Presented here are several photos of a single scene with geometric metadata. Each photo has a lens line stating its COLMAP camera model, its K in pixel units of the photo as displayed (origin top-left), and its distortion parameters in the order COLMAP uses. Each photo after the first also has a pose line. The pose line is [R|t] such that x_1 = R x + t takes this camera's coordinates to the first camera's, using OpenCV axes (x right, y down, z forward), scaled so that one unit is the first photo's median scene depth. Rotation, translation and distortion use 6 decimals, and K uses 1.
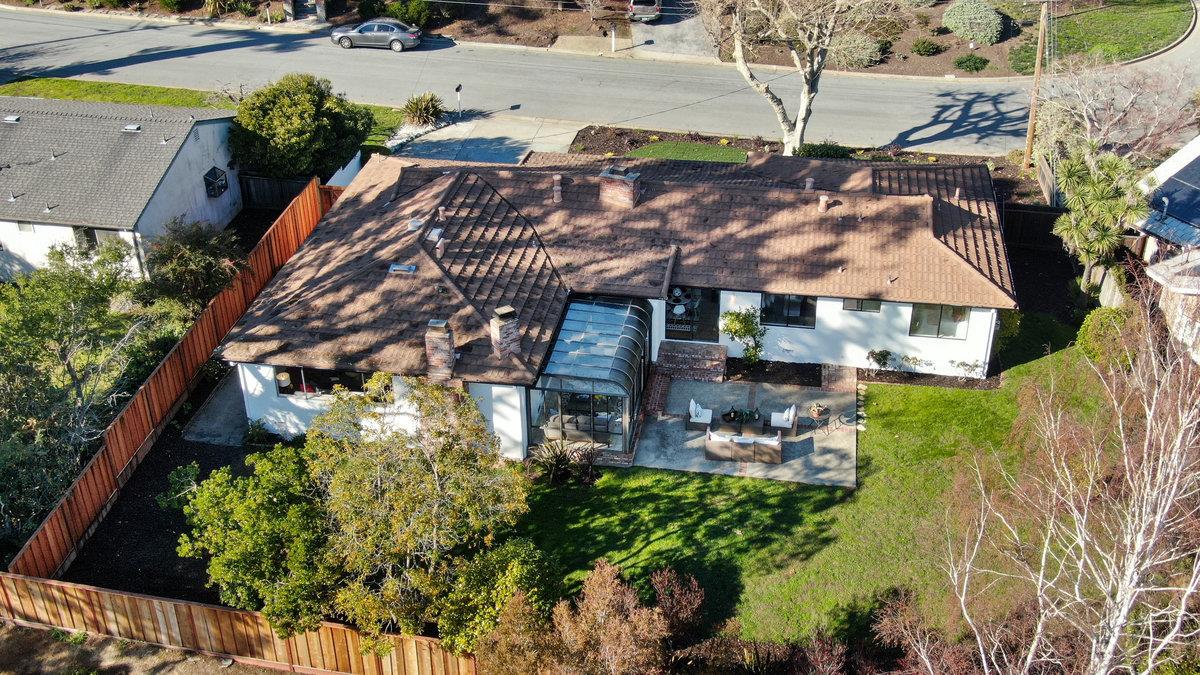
lens RADIAL K [[1389.4, 0, 600.0], [0, 1389.4, 337.5], [0, 0, 1]] dist [-0.030135, -0.008115]
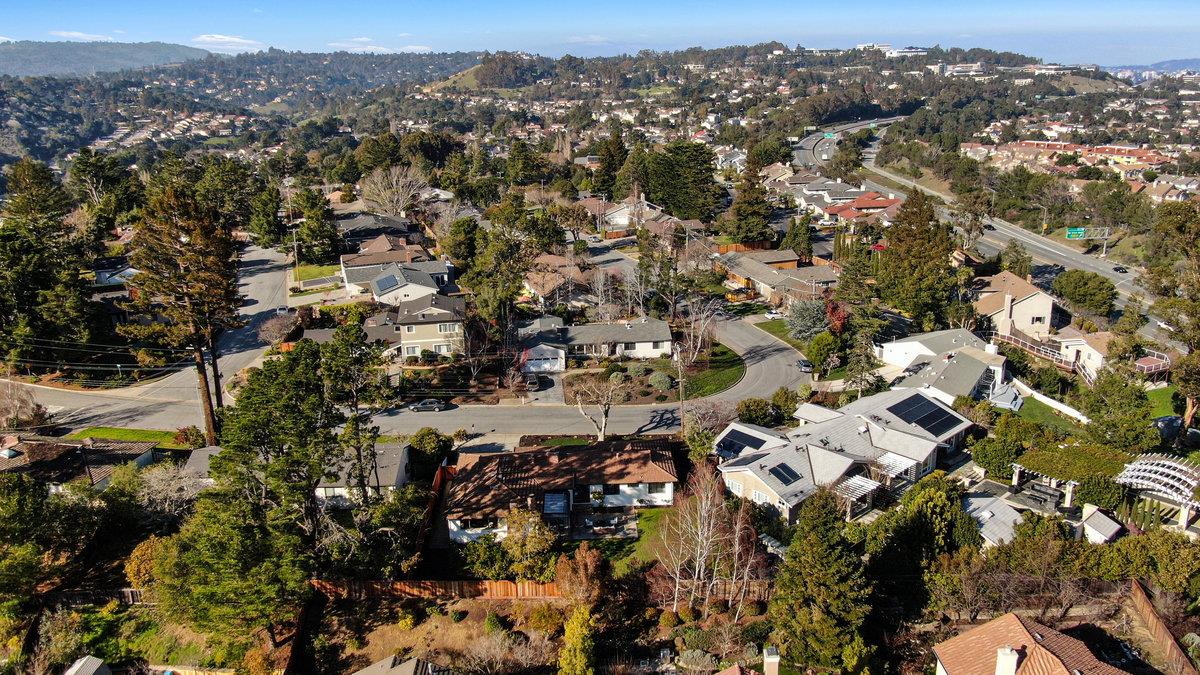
lens RADIAL K [[1389.4, 0, 600.0], [0, 1389.4, 337.5], [0, 0, 1]] dist [-0.030135, -0.008115]
pose [[0.978297, -0.076636, 0.192515, -0.482444], [0.111686, 0.977600, -0.178391, 0.206358], [-0.174531, 0.196021, 0.964943, -2.165637]]
